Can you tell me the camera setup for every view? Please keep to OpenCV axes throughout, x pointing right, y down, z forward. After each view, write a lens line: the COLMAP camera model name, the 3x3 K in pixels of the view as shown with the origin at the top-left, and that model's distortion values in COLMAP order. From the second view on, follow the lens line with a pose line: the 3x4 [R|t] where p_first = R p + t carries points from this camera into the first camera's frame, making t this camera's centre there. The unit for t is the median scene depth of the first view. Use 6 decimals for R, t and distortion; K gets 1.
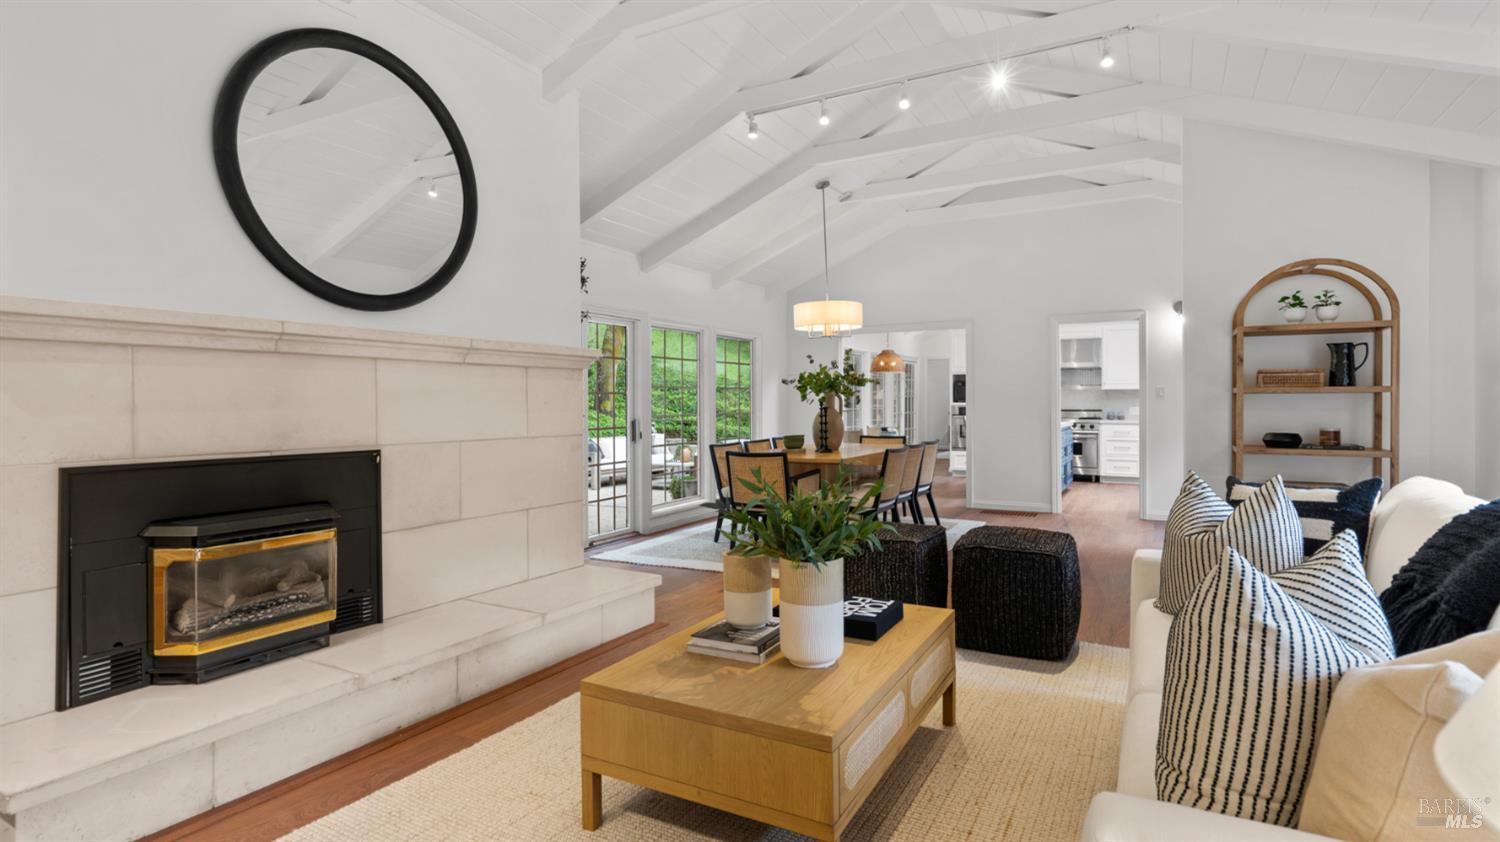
lens RADIAL K [[742.2, 0, 748.0], [0, 742.2, 408.3], [0, 0, 1]] dist [0.006109, 0.000421]
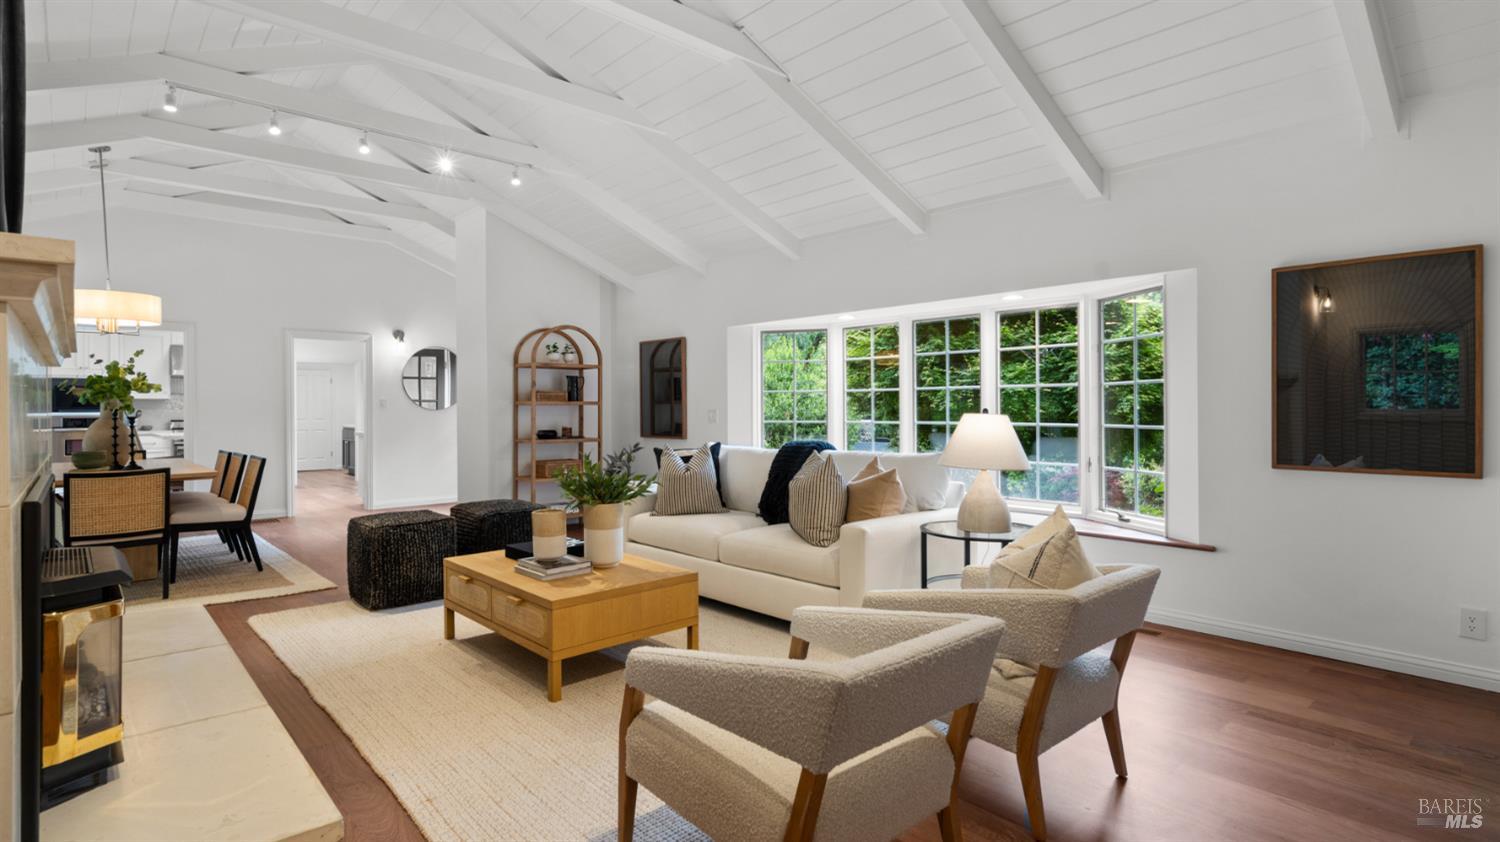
lens RADIAL K [[744.1, 0, 751.9], [0, 744.1, 417.4], [0, 0, 1]] dist [-0.053730, 0.043165]
pose [[0.311726, -0.007825, 0.950140, -0.929980], [0.009402, 0.999943, 0.005150, 0.002976], [-0.950126, 0.007328, 0.311781, 0.115036]]
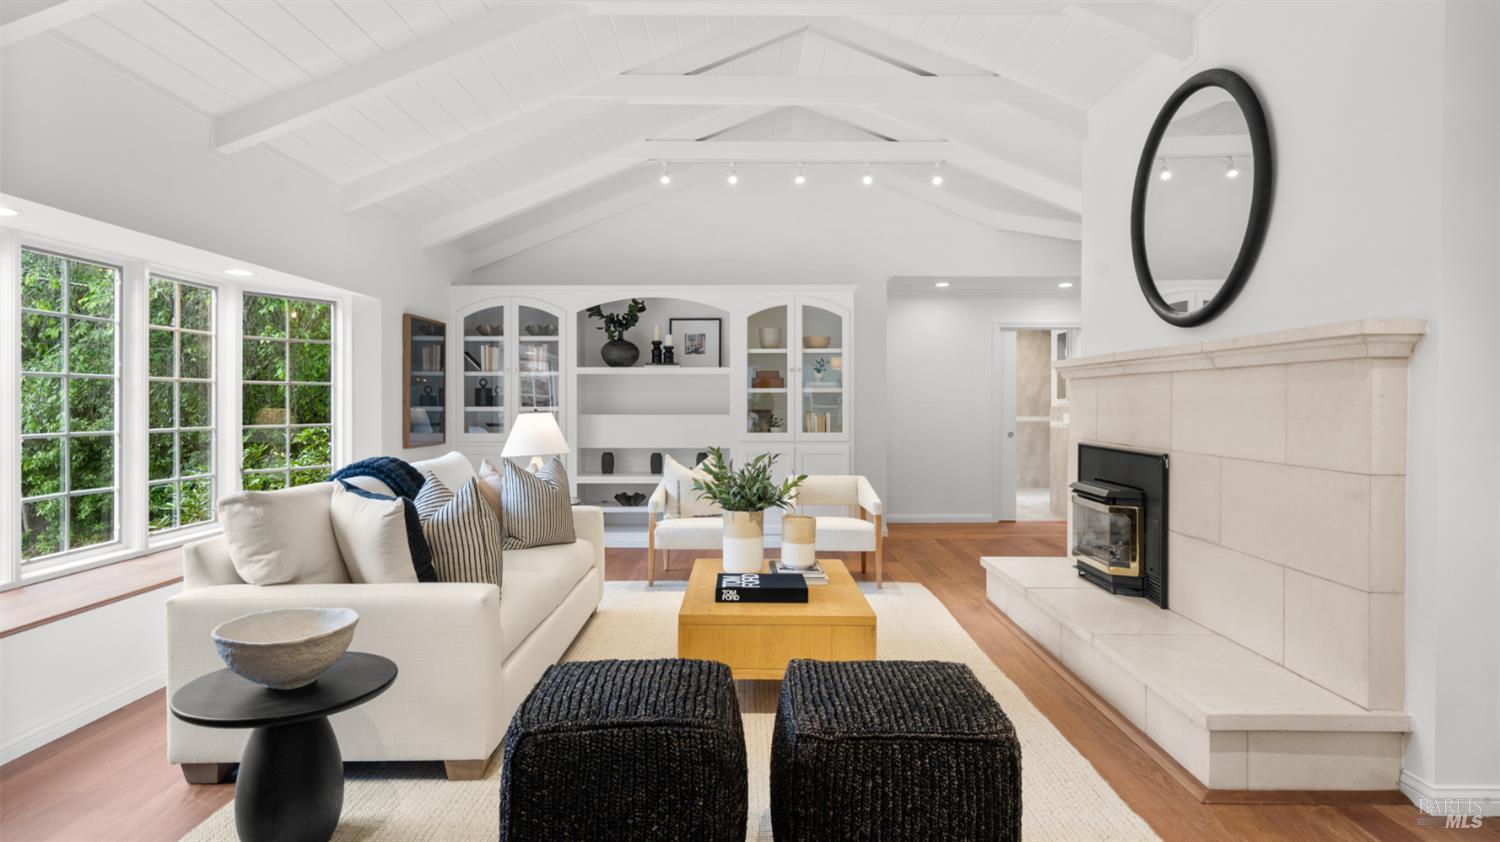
lens RADIAL K [[832.1, 0, 747.6], [0, 832.1, 411.0], [0, 0, 1]] dist [0.005560, 0.000092]
pose [[-0.874232, 0.007815, -0.485445, 0.634380], [-0.002282, 0.999793, 0.020205, -0.031648], [0.485502, 0.018772, -0.874034, 1.725174]]
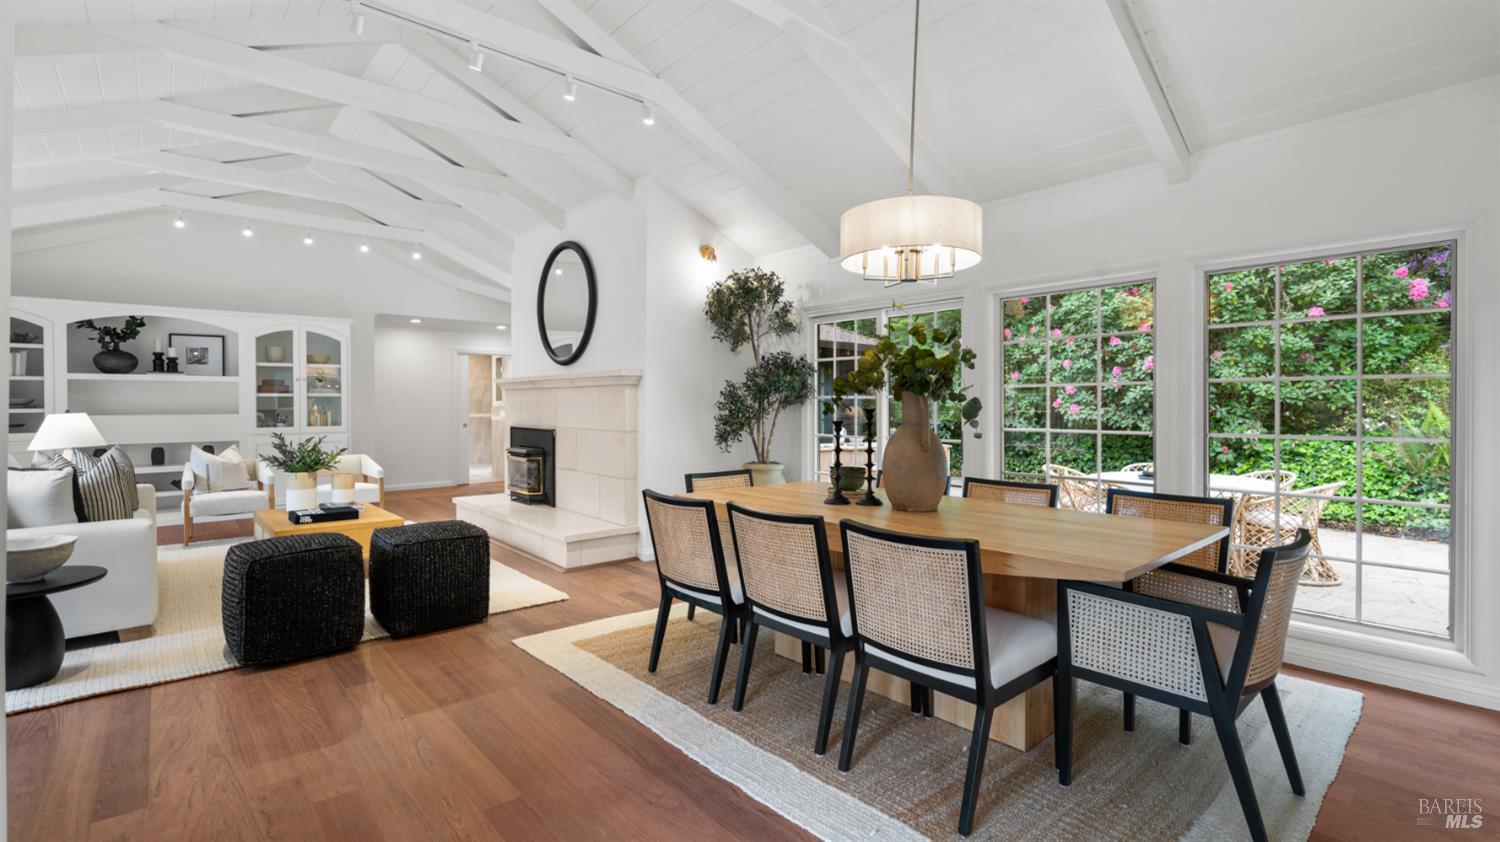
lens RADIAL K [[681.4, 0, 747.4], [0, 681.4, 409.2], [0, 0, 1]] dist [0.000779, 0.001561]
pose [[-0.343640, 0.012524, -0.939018, 1.161889], [-0.005160, 0.999871, 0.015224, -0.036243], [0.939087, 0.010077, -0.343531, 2.156568]]
